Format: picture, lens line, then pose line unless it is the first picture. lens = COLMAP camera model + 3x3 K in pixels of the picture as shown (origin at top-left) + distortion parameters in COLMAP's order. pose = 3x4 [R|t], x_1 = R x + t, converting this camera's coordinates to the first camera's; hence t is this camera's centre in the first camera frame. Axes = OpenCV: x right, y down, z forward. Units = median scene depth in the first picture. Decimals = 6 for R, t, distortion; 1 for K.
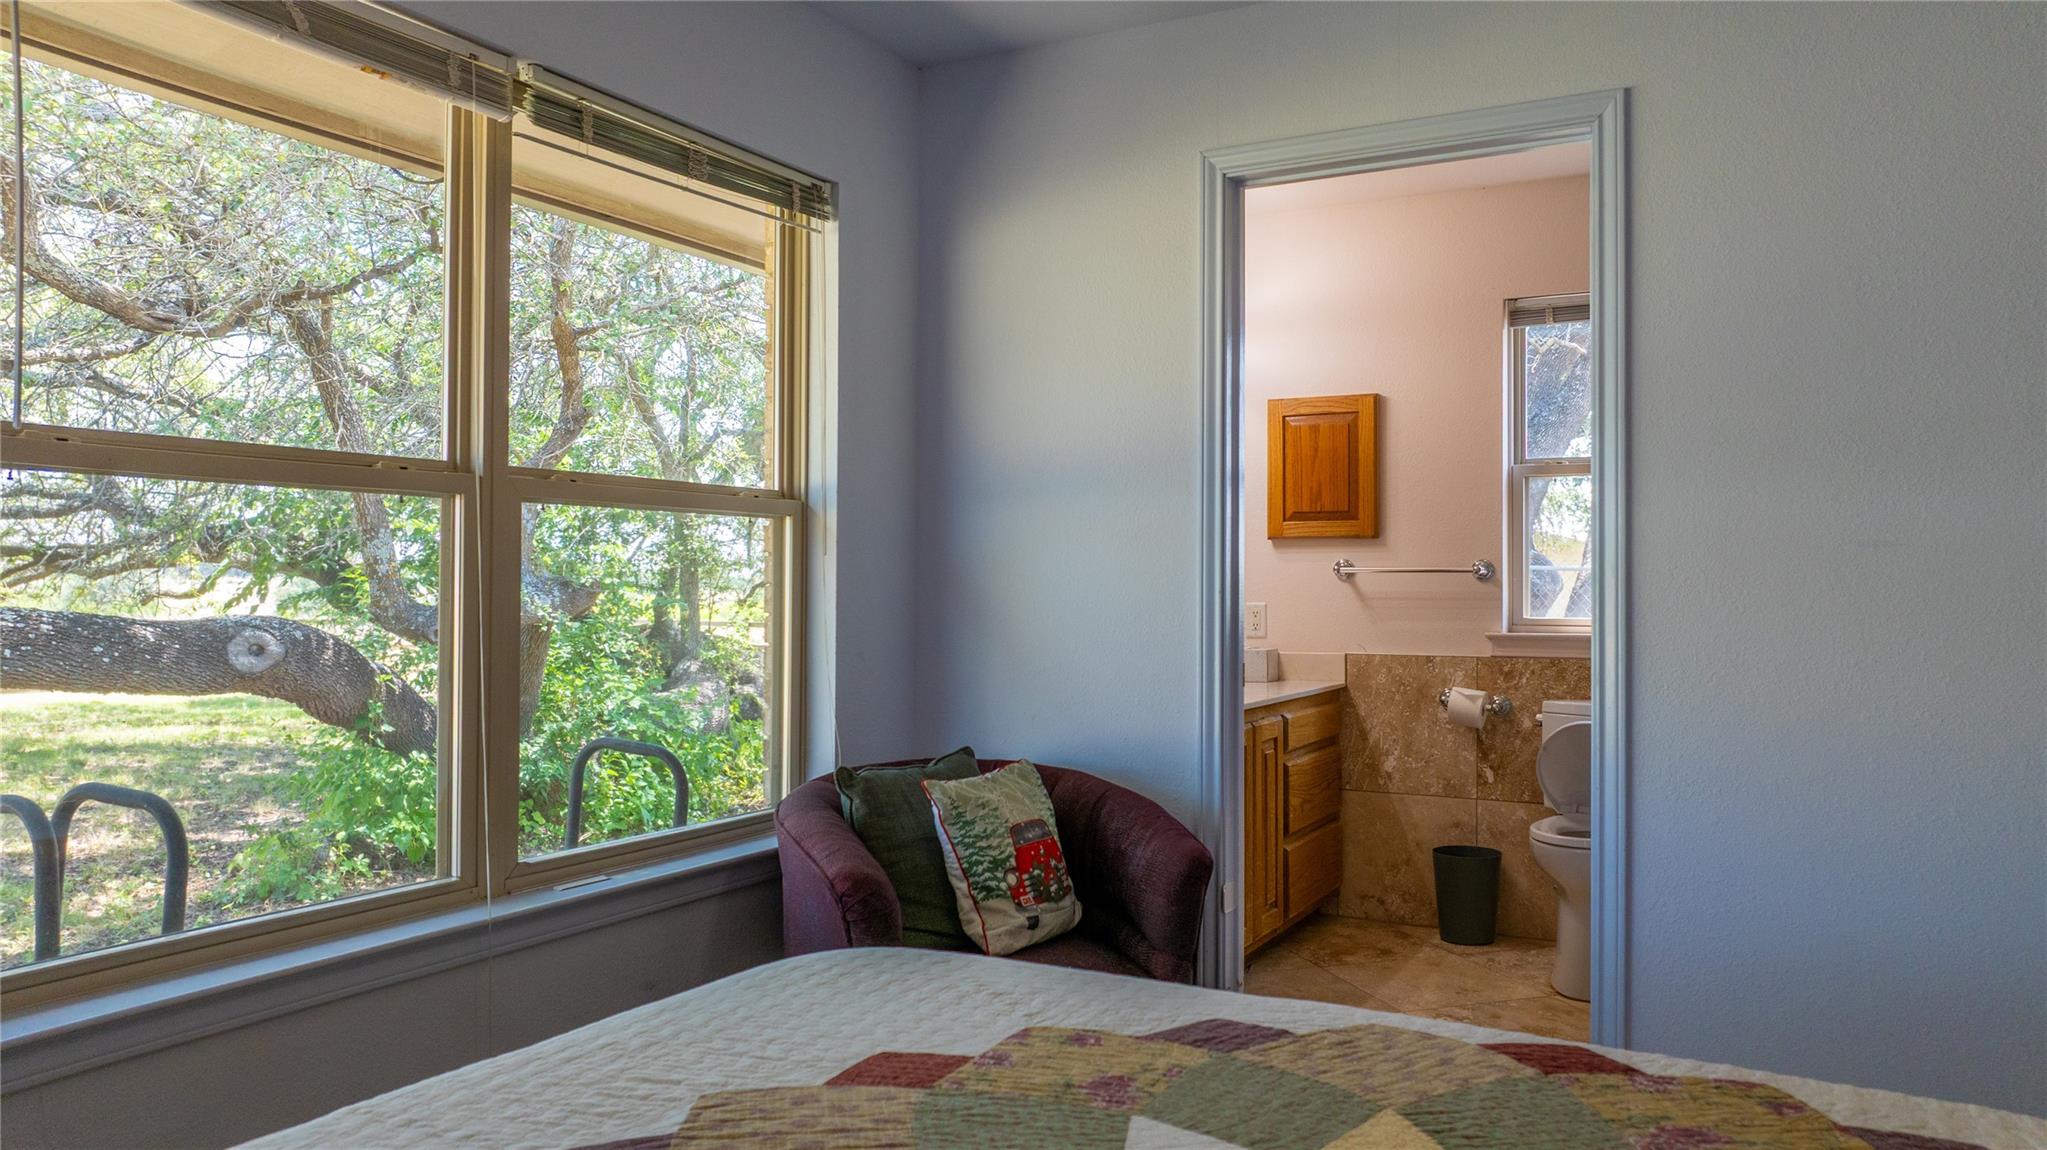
lens RADIAL K [[1430.8, 0, 1034.0], [0, 1430.8, 573.0], [0, 0, 1]] dist [0.005938, -0.085145]
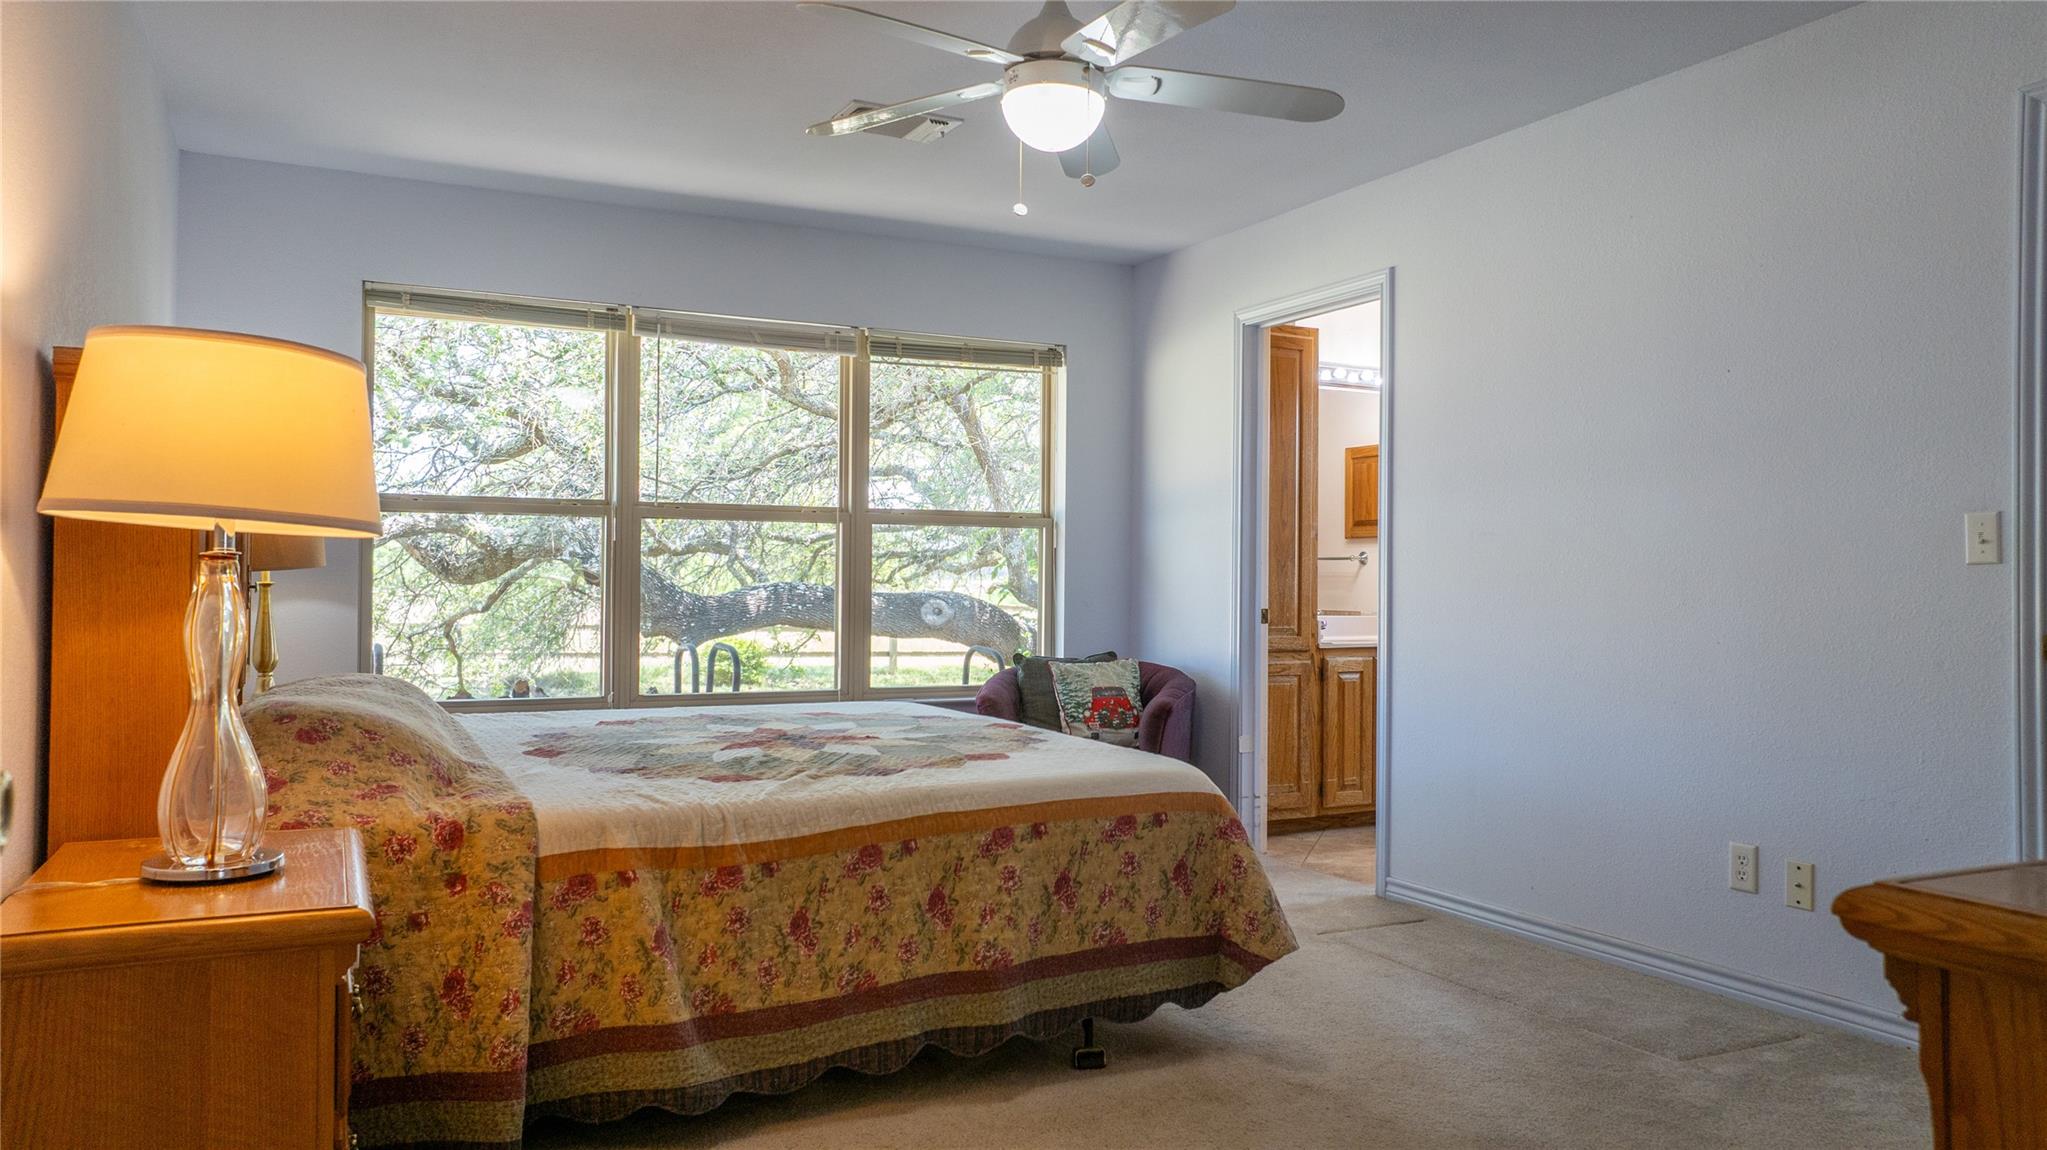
lens RADIAL K [[1430.8, 0, 1034.0], [0, 1430.8, 573.0], [0, 0, 1]] dist [0.005938, -0.085145]
pose [[0.824931, 0.001142, -0.565232, 0.889397], [-0.003127, 0.999992, -0.002544, 0.025354], [0.565225, 0.003867, 0.824928, -0.557403]]
